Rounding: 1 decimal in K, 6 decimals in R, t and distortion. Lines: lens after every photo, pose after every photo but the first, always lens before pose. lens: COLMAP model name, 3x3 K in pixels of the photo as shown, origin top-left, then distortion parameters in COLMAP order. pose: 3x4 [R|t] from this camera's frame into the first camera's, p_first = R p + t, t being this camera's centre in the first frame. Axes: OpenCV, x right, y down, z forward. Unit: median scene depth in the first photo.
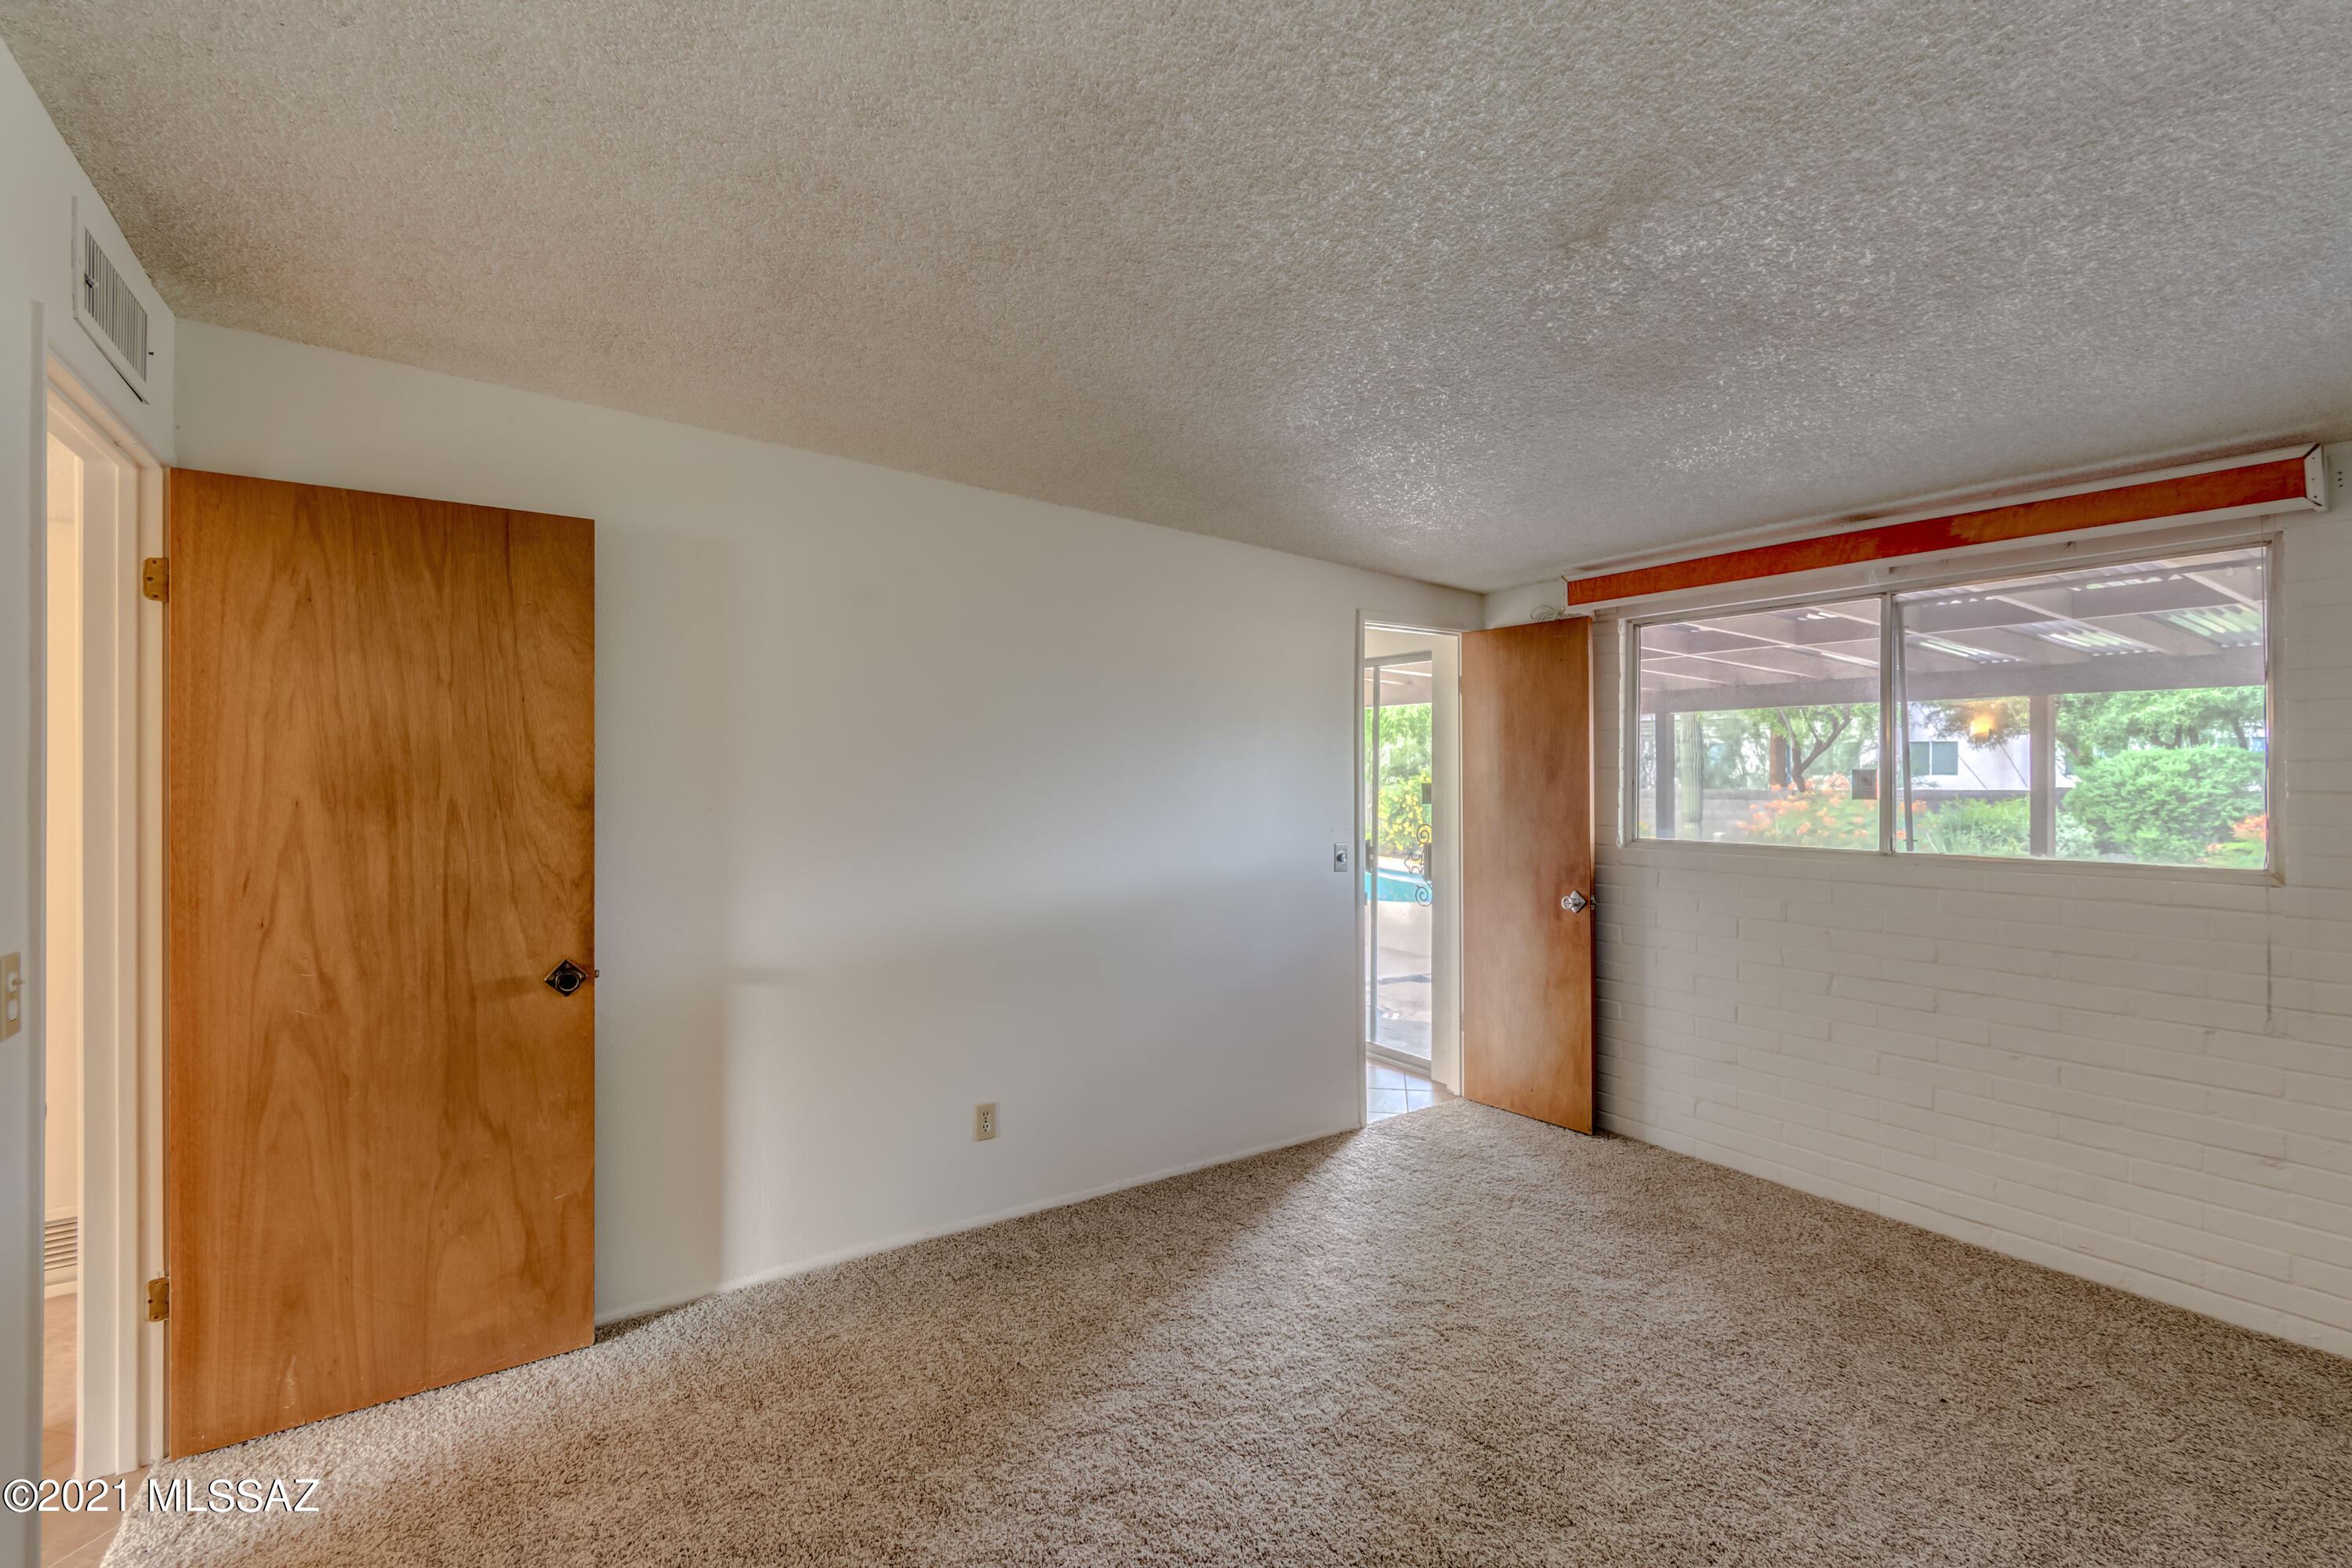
lens RADIAL K [[1045.7, 0, 1187.1], [0, 1045.7, 784.4], [0, 0, 1]] dist [0.003929, -0.002530]
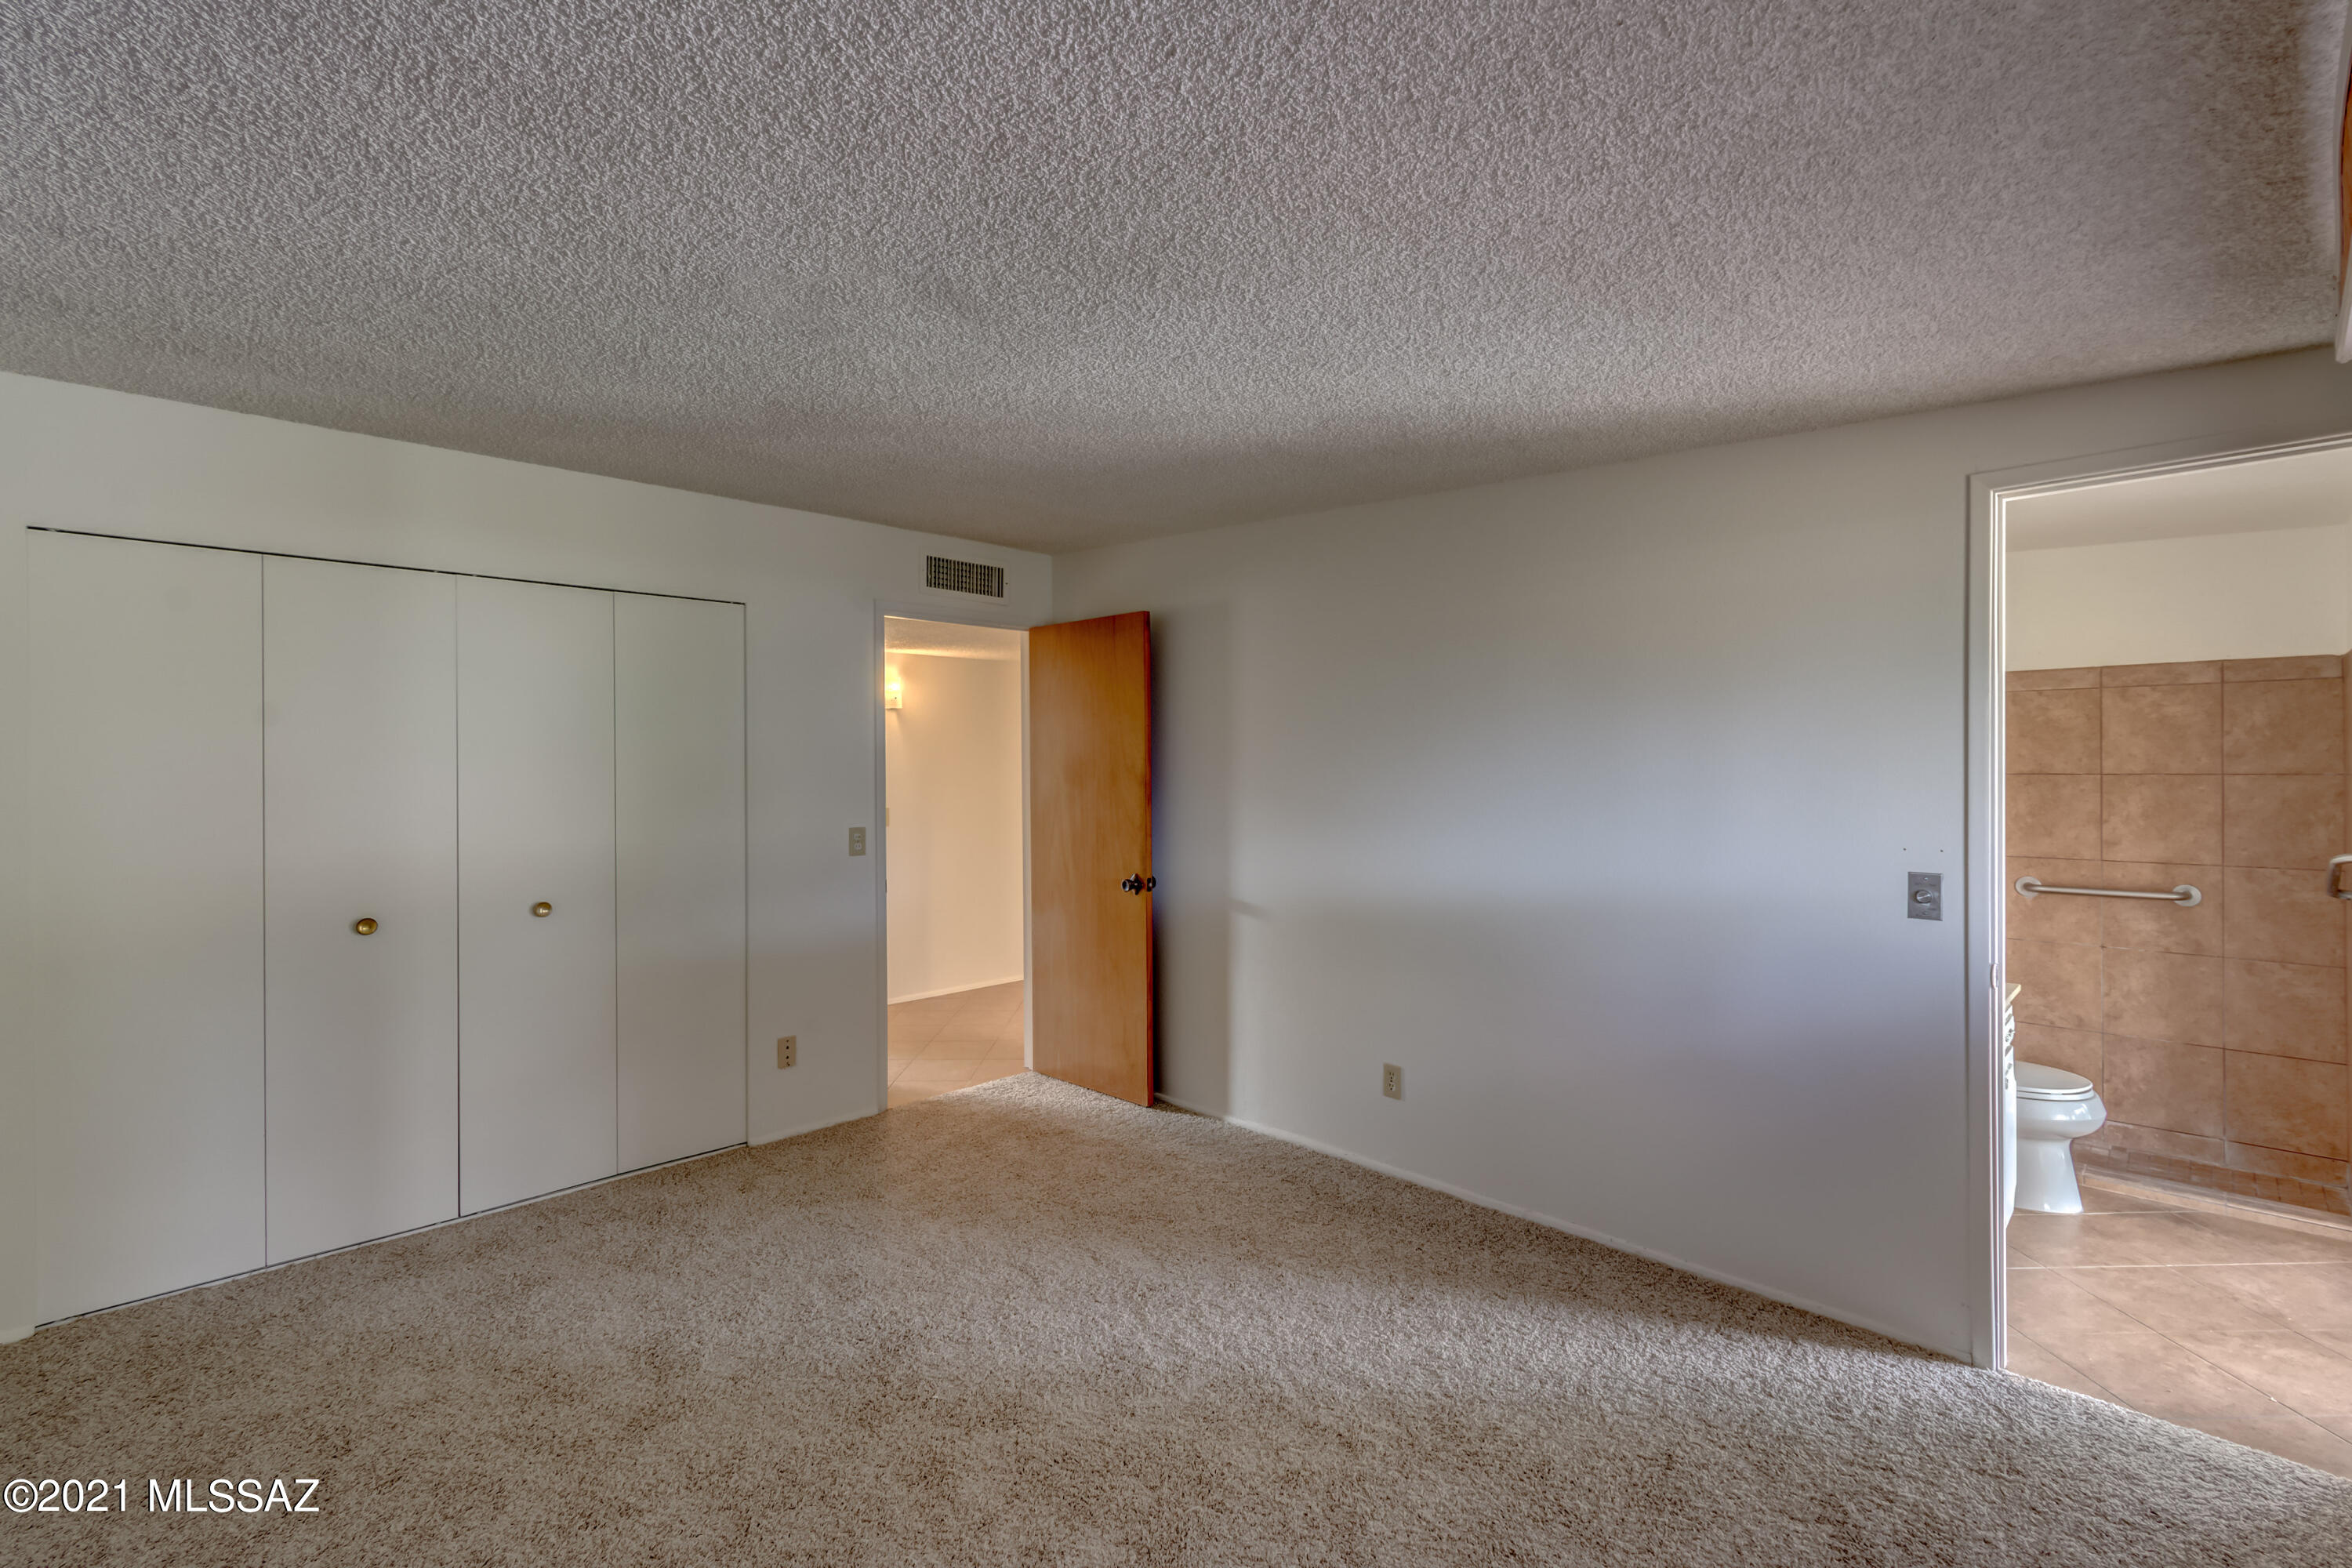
lens RADIAL K [[1045.7, 0, 1183.7], [0, 1045.7, 774.5], [0, 0, 1]] dist [0.003929, -0.002530]
pose [[0.169000, 0.007745, -0.985586, 0.950797], [0.005157, 0.999948, 0.008742, -0.008972], [0.985602, -0.006560, 0.168952, 0.680659]]
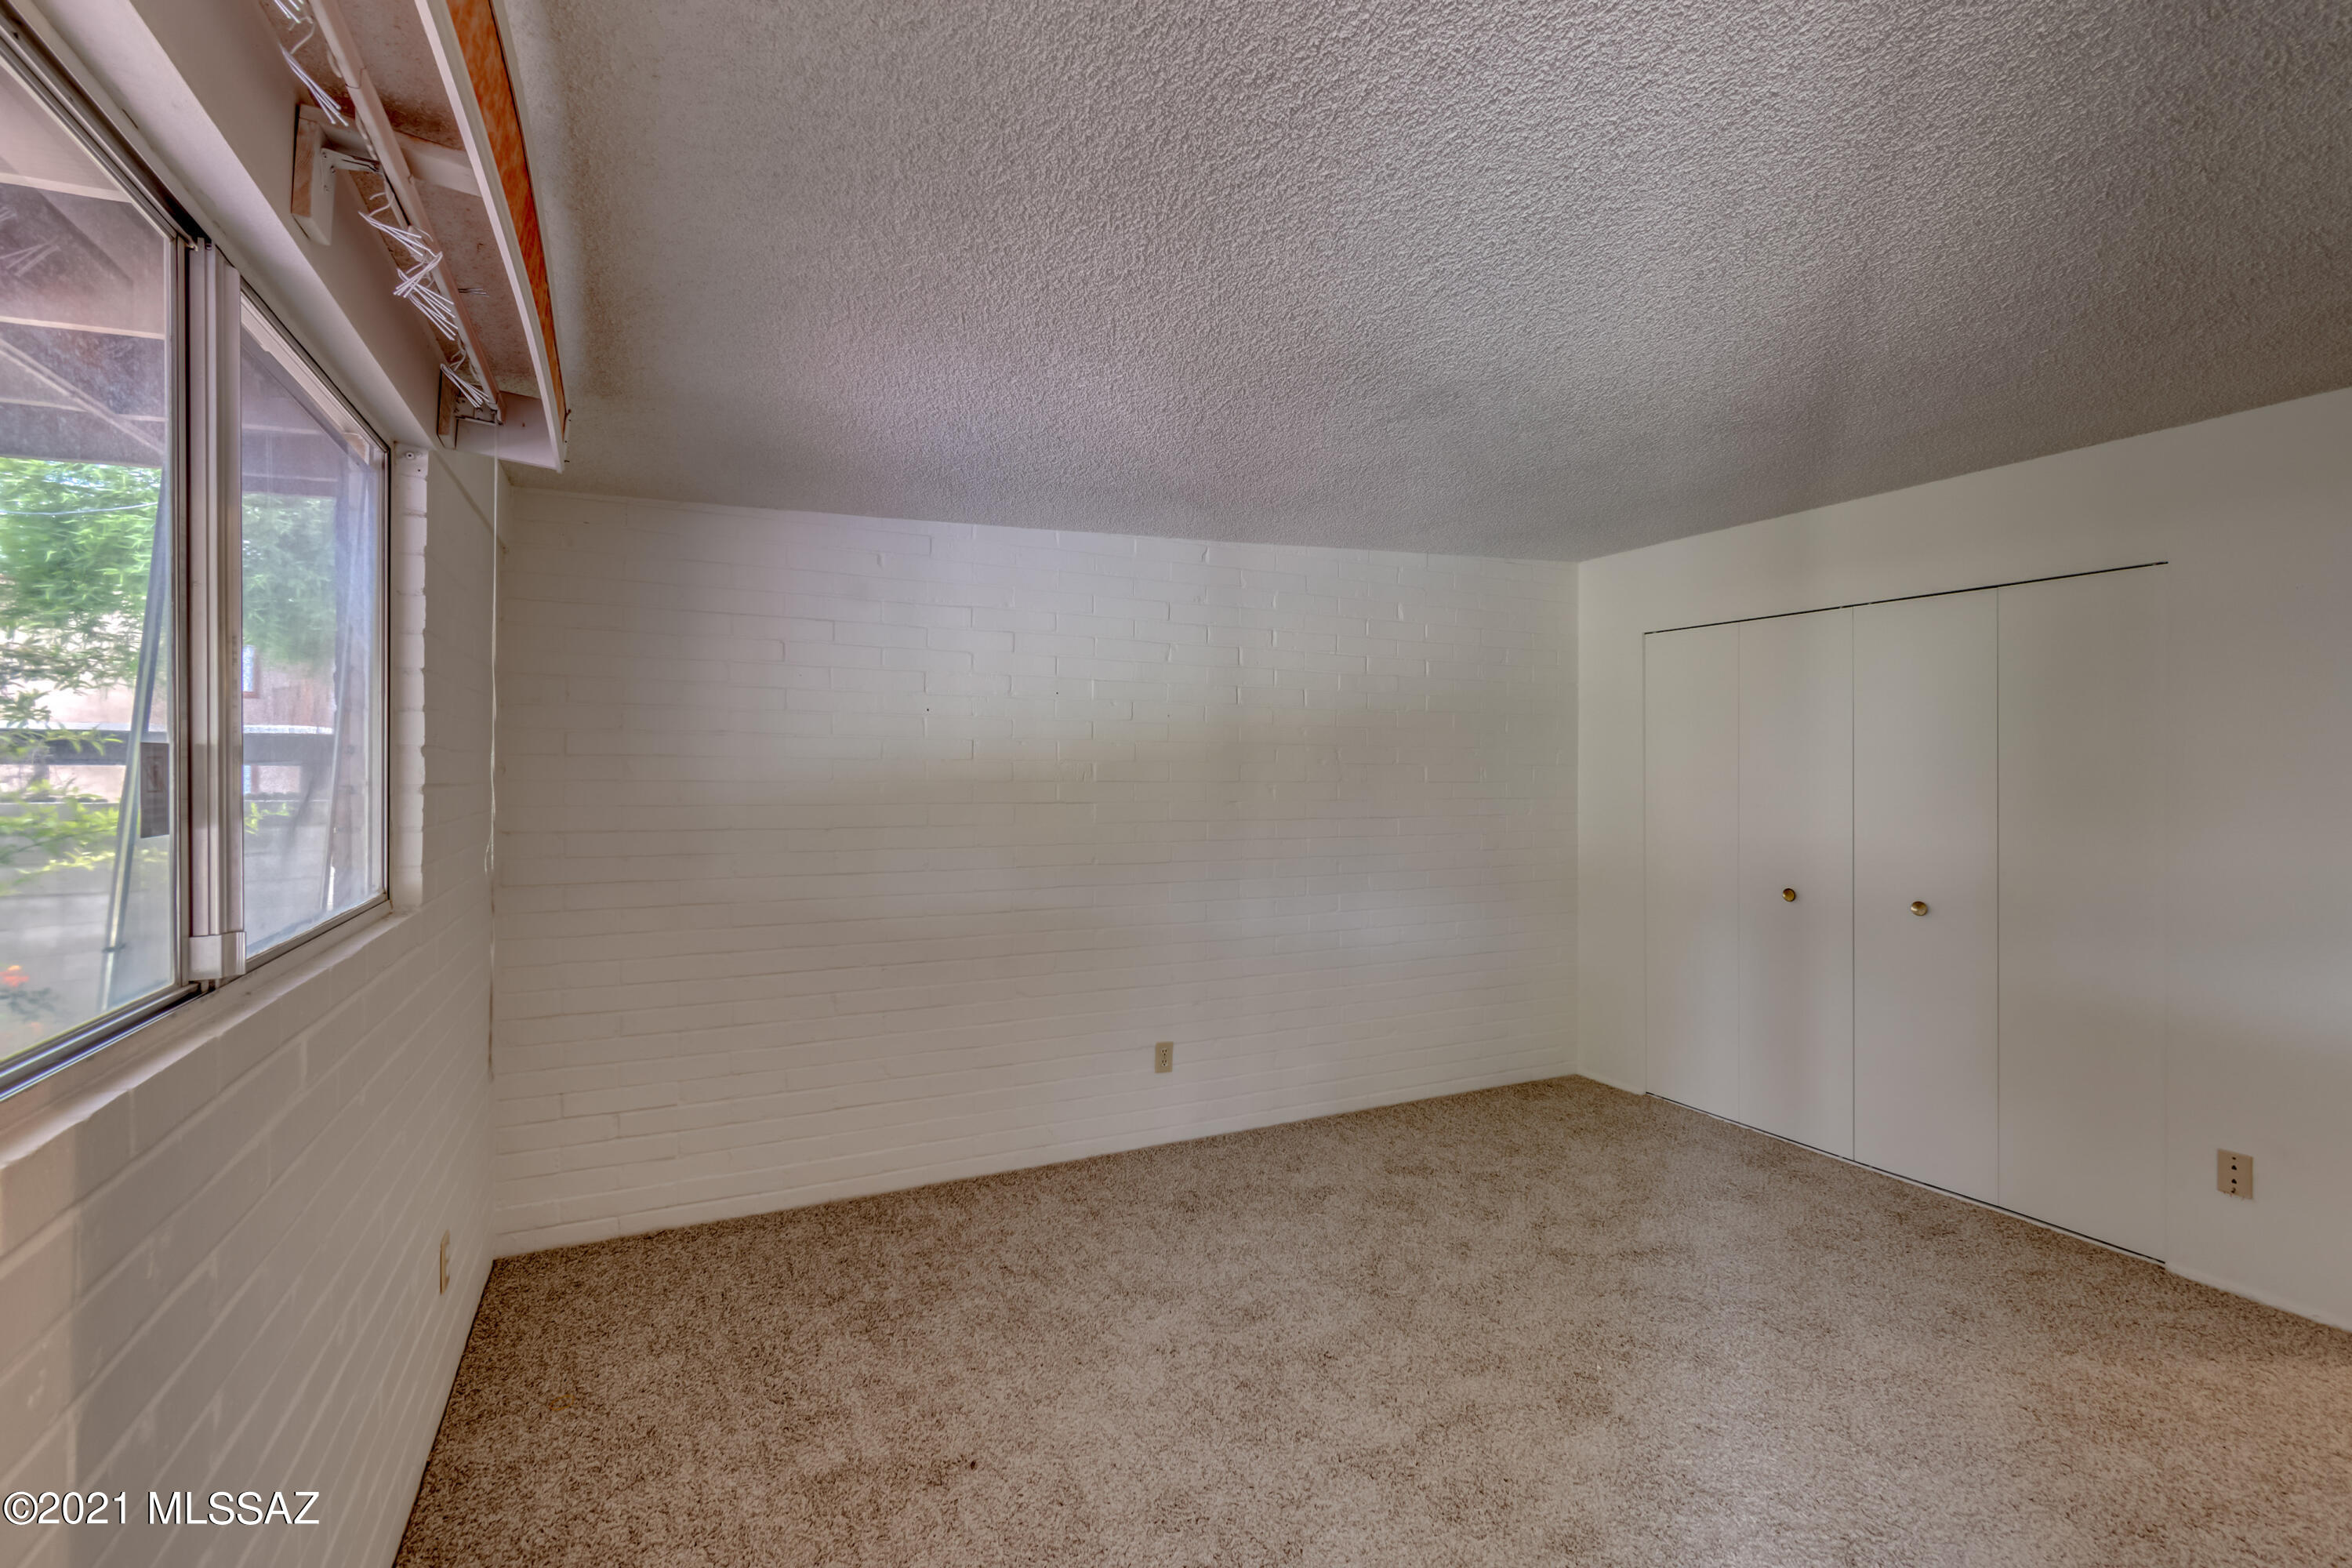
lens RADIAL K [[1045.7, 0, 1171.1], [0, 1045.7, 770.0], [0, 0, 1]] dist [0.003929, -0.002530]
pose [[-0.988021, -0.001483, 0.154314, 0.341627], [-0.000876, 0.999992, 0.003998, -0.018212], [-0.154319, 0.003815, -0.988014, 1.531839]]
